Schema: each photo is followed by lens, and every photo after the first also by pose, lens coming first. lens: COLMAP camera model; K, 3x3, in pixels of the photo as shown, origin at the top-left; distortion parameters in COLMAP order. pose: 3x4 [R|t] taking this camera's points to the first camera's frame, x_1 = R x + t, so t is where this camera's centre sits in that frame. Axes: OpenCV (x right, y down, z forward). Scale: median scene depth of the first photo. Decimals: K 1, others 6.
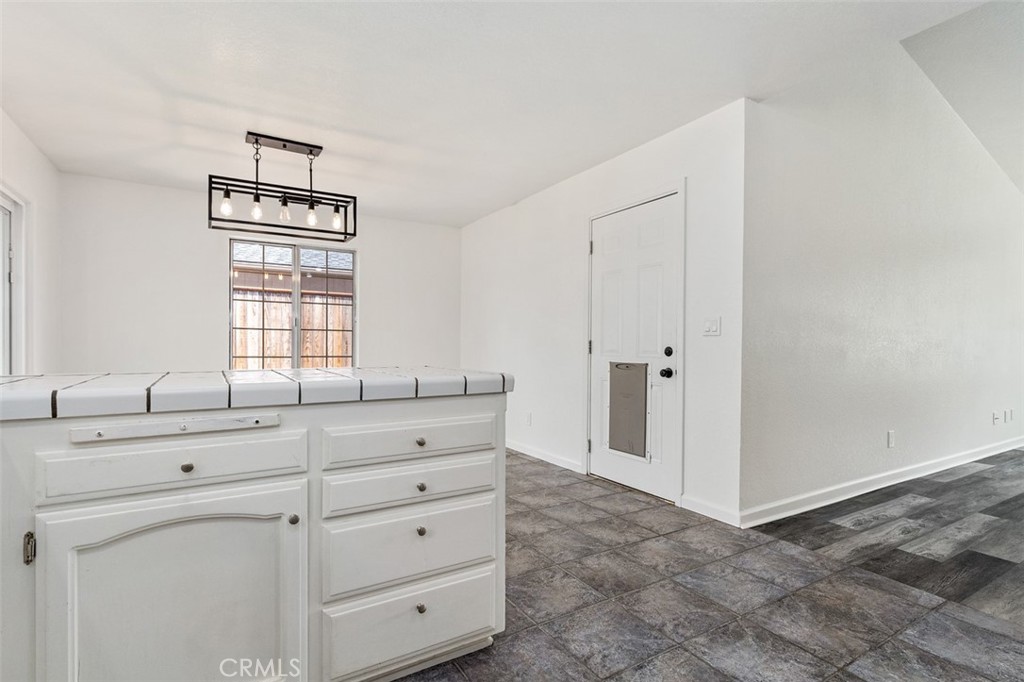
lens RADIAL K [[466.8, 0, 510.4], [0, 466.8, 345.3], [0, 0, 1]] dist [0.003134, -0.000120]
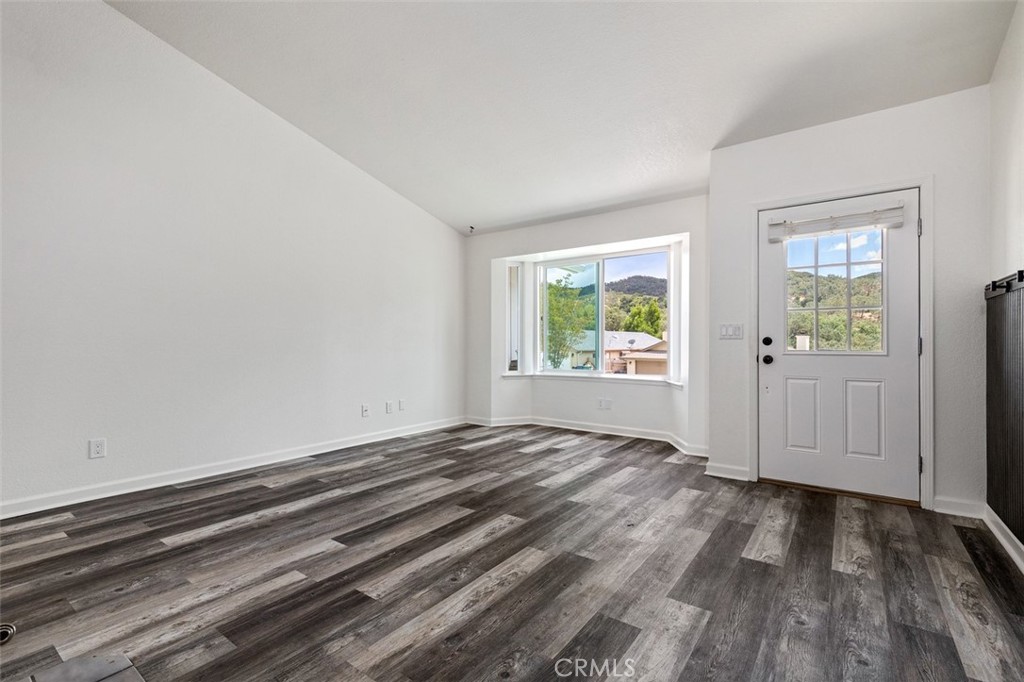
lens RADIAL K [[460.0, 0, 509.4], [0, 460.0, 341.2], [0, 0, 1]] dist [0.003480, 0.000212]
pose [[0.911901, -0.007675, 0.410339, 1.579739], [0.010613, 0.999932, -0.004883, 0.010498], [-0.410274, 0.008808, 0.911920, -0.169131]]
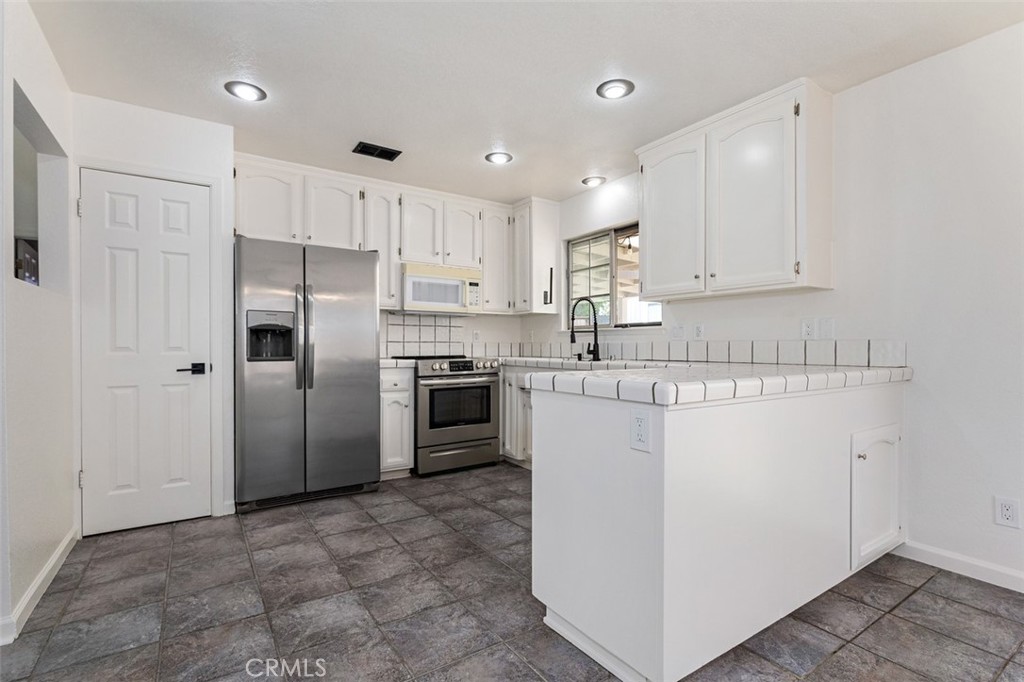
lens RADIAL K [[483.0, 0, 512.0], [0, 483.0, 341.0], [0, 0, 1]] dist [0.069567, -0.000101]
pose [[-0.996796, -0.004723, -0.079846, 0.086142], [-0.004497, 0.999985, -0.003014, -0.010856], [0.079859, -0.002645, -0.996803, 1.340725]]
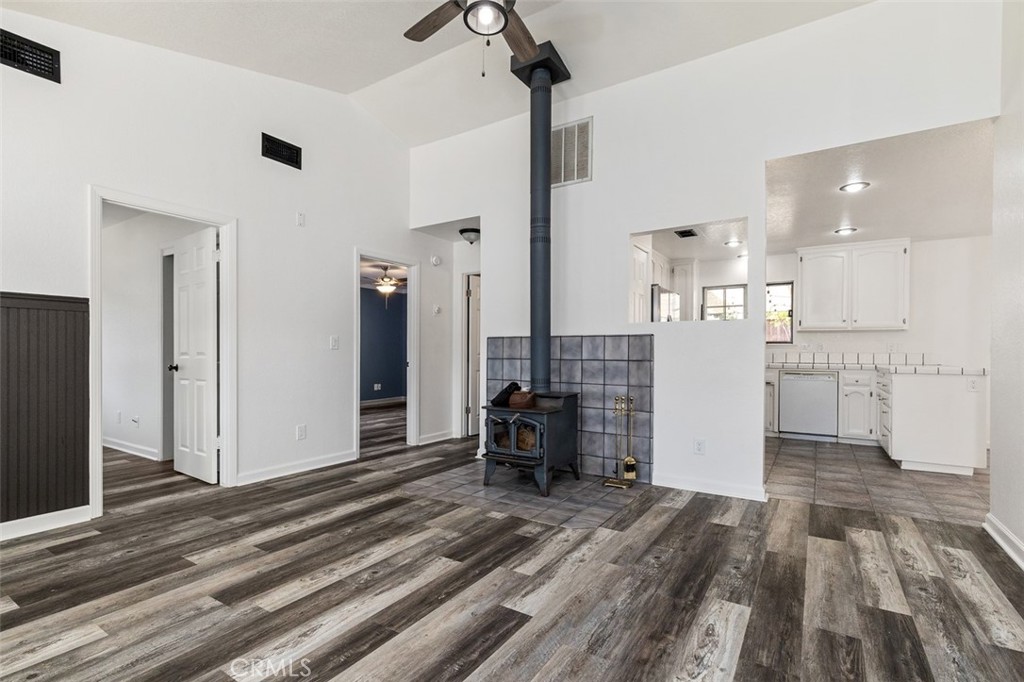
lens RADIAL K [[475.6, 0, 508.4], [0, 475.6, 355.3], [0, 0, 1]] dist [0.003354, 0.000124]
pose [[-0.886763, -0.009459, -0.462128, 2.004314], [-0.013075, 0.999904, 0.004623, 0.006485], [0.462040, 0.010142, -0.886801, 1.478882]]
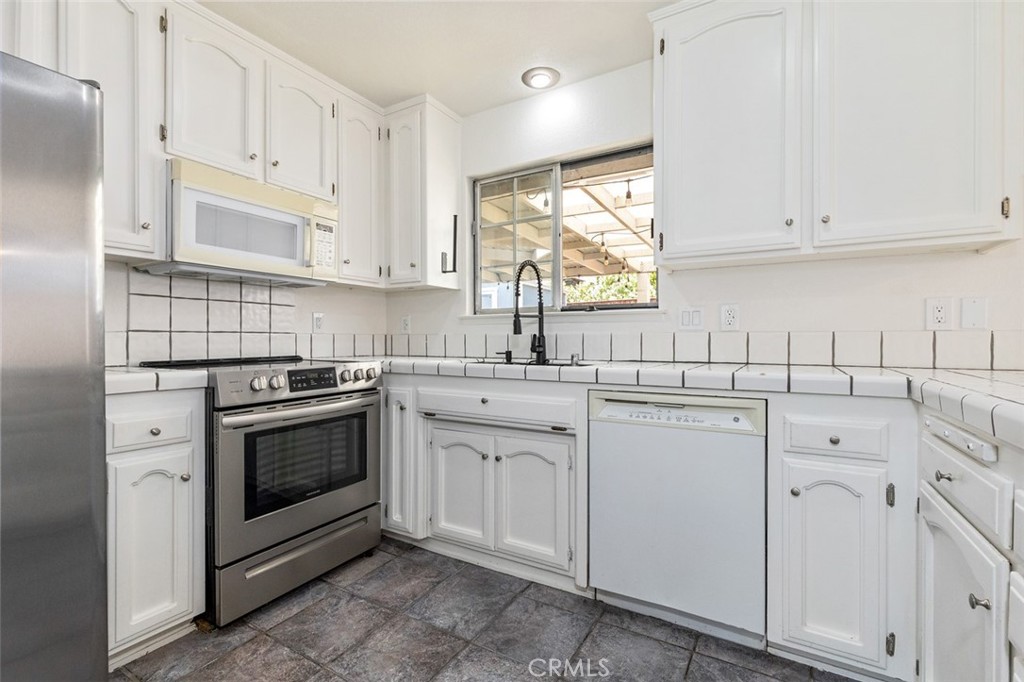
lens RADIAL K [[460.0, 0, 509.4], [0, 460.0, 341.2], [0, 0, 1]] dist [0.003480, 0.000212]
pose [[-0.868736, -0.003597, -0.495263, 0.217221], [-0.007736, 0.999950, 0.006308, -0.002561], [0.495216, 0.009311, -0.868720, 0.581858]]
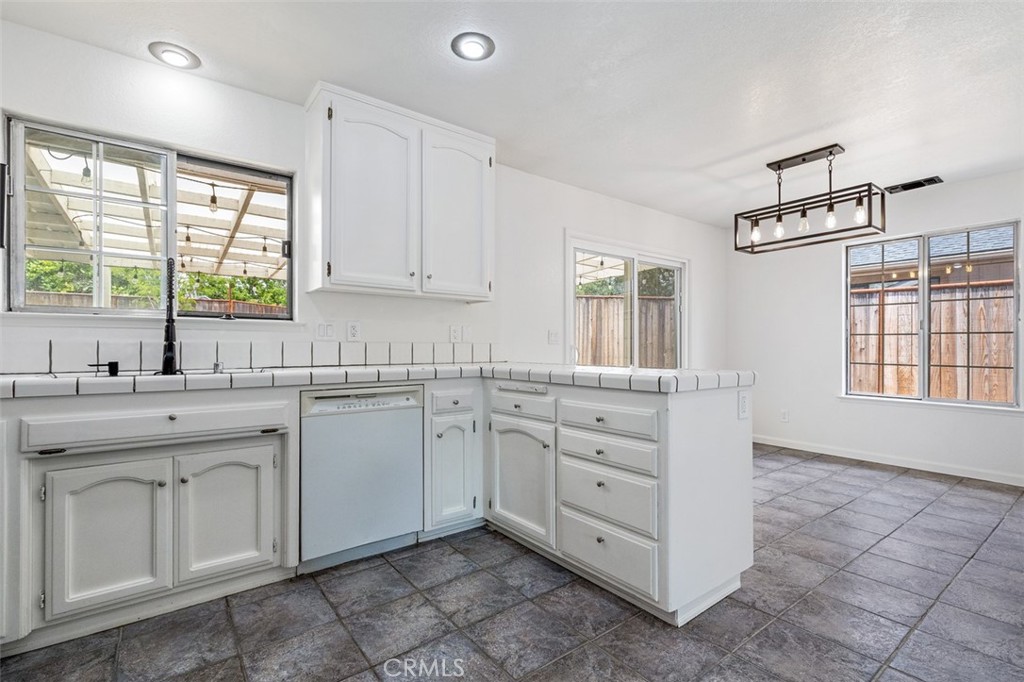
lens RADIAL K [[466.8, 0, 510.4], [0, 466.8, 345.3], [0, 0, 1]] dist [0.003134, -0.000120]
pose [[0.127234, -0.010190, -0.991820, 0.618192], [-0.004663, 0.999930, -0.010871, 0.001360], [0.991862, 0.006008, 0.127177, 0.297372]]
